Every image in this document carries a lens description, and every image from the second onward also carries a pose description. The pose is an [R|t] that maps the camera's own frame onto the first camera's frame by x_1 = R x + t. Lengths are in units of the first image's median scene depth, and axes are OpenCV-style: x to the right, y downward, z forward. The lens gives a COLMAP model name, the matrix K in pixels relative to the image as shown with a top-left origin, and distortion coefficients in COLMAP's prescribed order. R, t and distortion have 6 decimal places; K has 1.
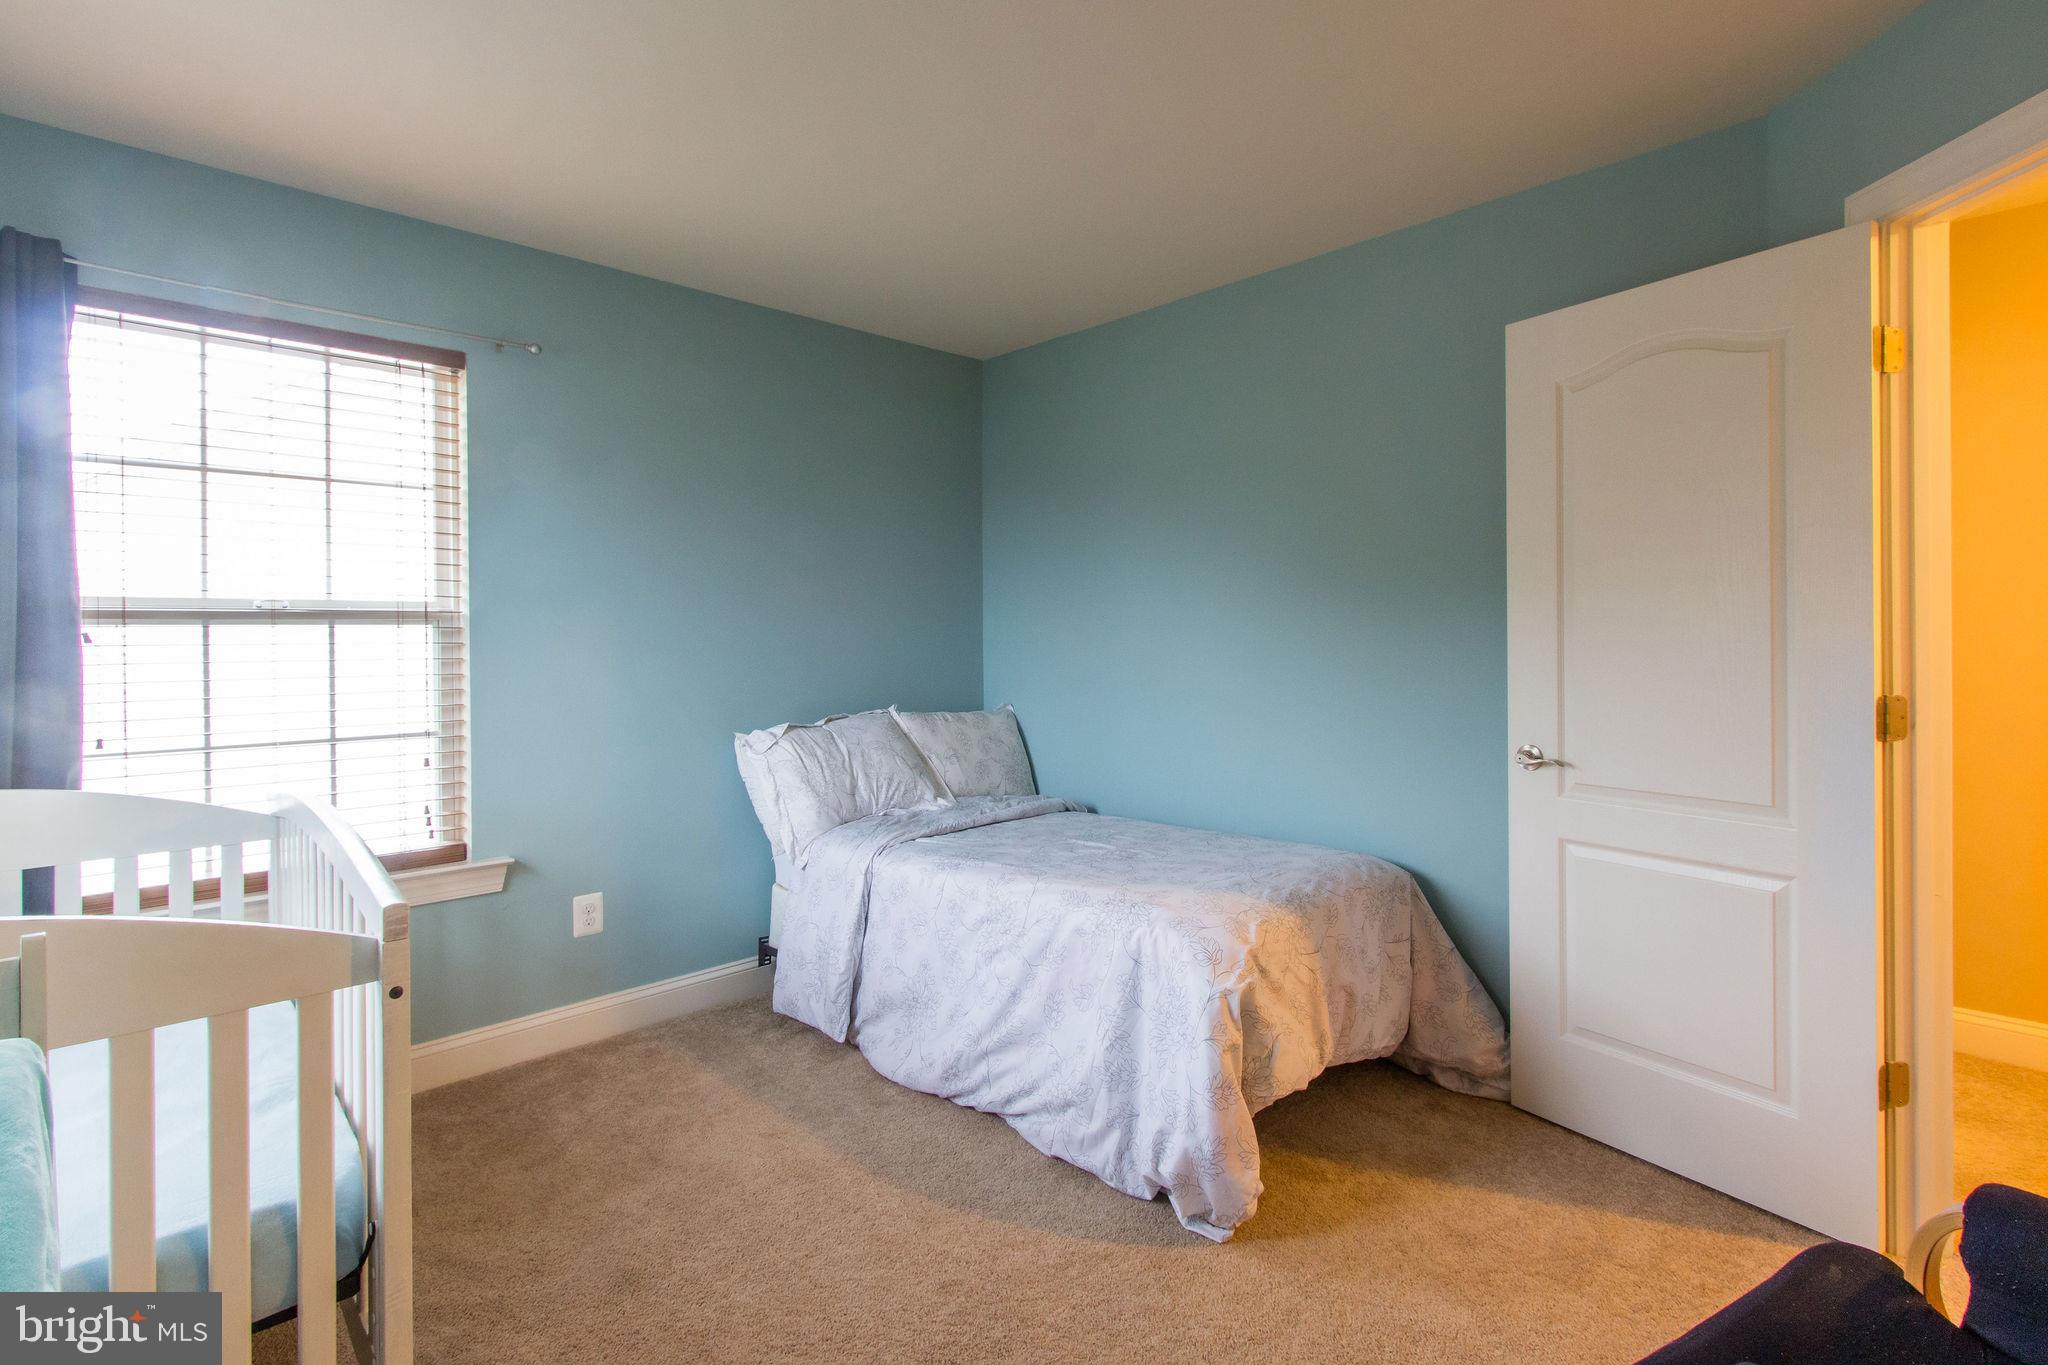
lens RADIAL K [[973.5, 0, 1035.5], [0, 973.5, 653.1], [0, 0, 1]] dist [-0.000034, -0.002125]
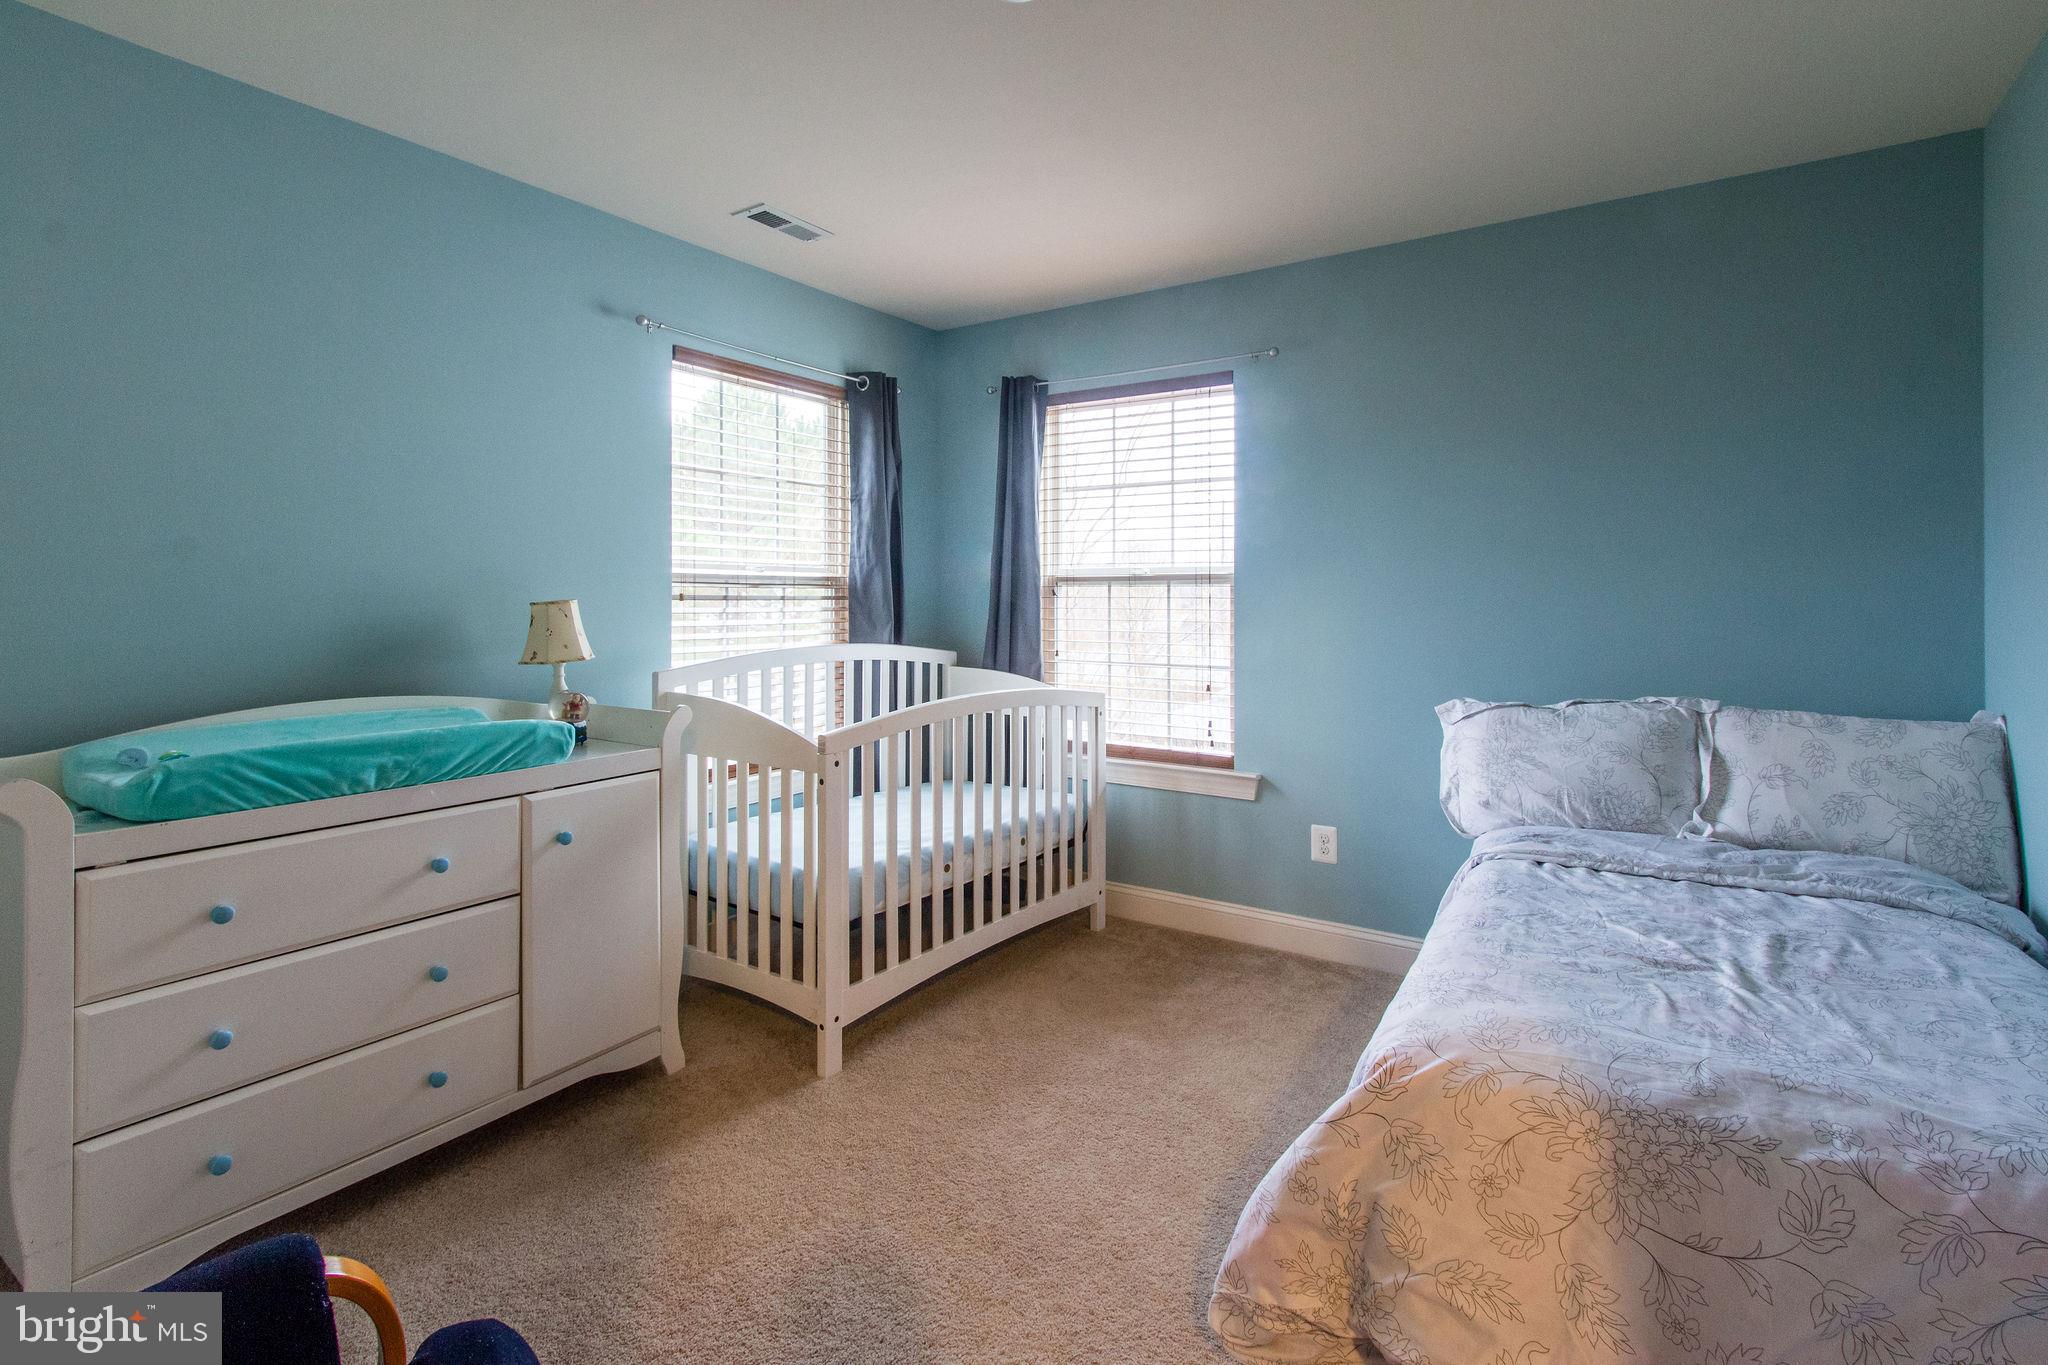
lens RADIAL K [[953.0, 0, 1030.9], [0, 953.0, 618.5], [0, 0, 1]] dist [0.001220, -0.000239]
pose [[0.223611, 0.027581, -0.974288, 0.567879], [-0.022028, 0.999487, 0.023239, -0.007270], [0.974430, 0.016265, 0.224104, 0.464658]]
